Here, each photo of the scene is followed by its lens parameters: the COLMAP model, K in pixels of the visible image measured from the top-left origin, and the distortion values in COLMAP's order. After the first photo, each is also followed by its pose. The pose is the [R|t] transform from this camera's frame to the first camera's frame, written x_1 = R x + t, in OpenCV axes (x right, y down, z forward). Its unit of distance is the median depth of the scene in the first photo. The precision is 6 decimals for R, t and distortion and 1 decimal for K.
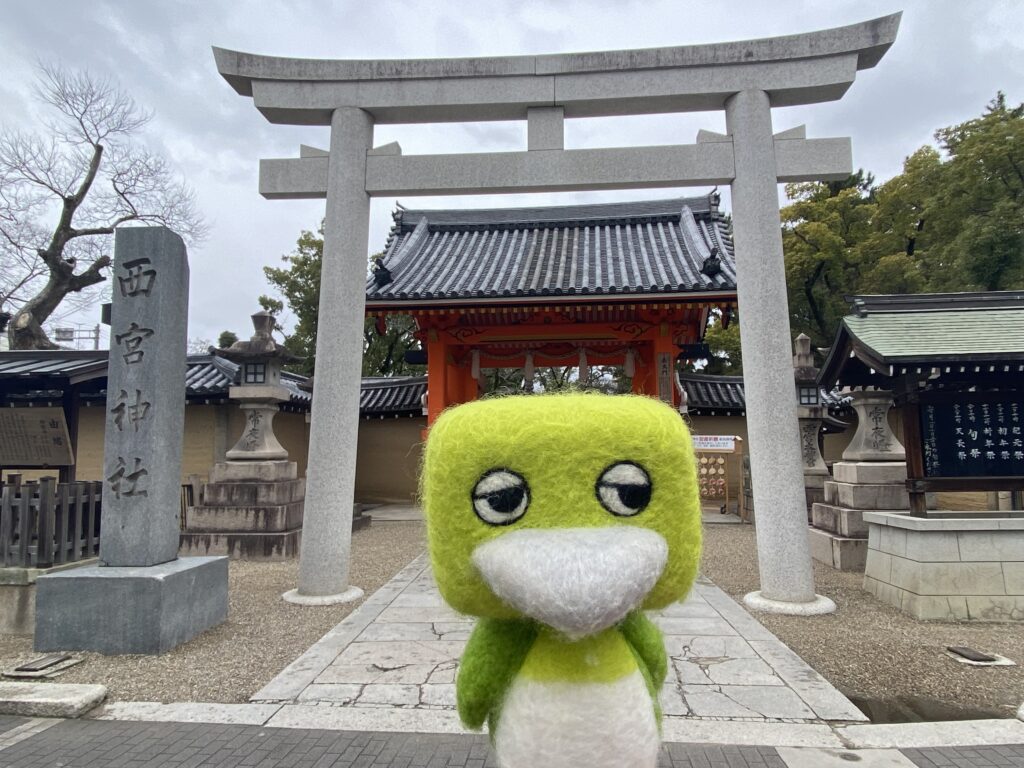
lens RADIAL K [[692.0, 0, 512.0], [0, 692.0, 401.6], [0, 0, 1]] dist [0.060878, -0.084477]
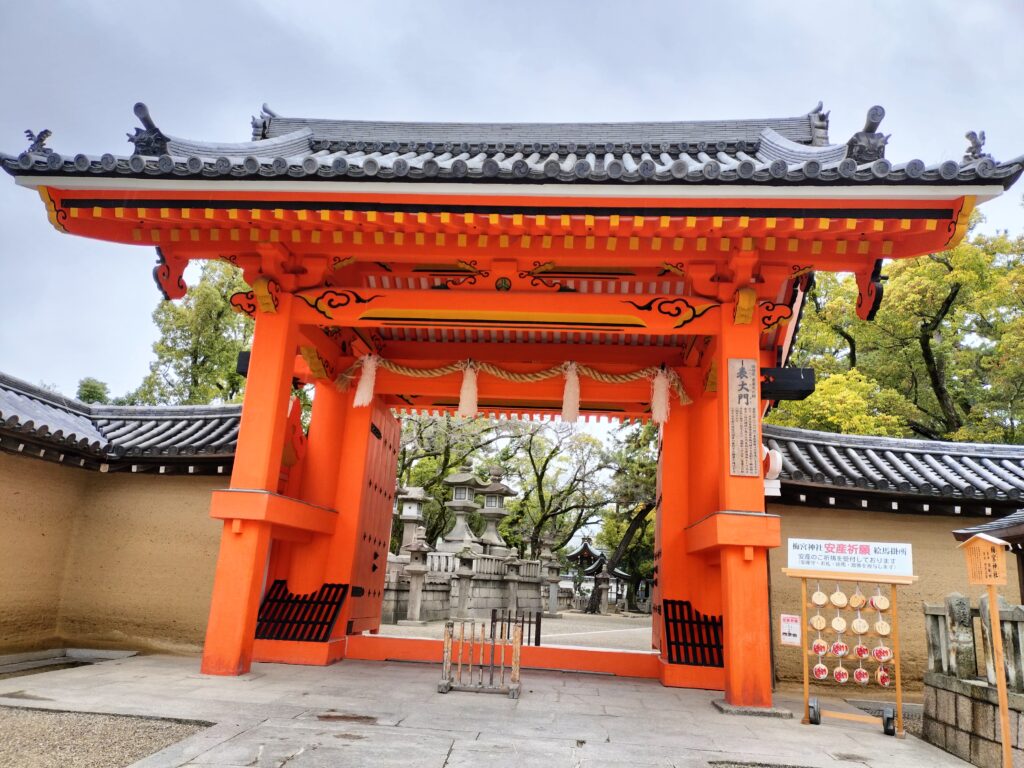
lens RADIAL K [[772.3, 0, 512.0], [0, 772.3, 384.0], [0, 0, 1]] dist [0.091349, -0.133650]
pose [[0.997710, 0.066502, 0.012345, 0.122315], [-0.063400, 0.983077, -0.171872, 0.103276], [-0.023566, 0.170696, 0.985042, 1.034607]]
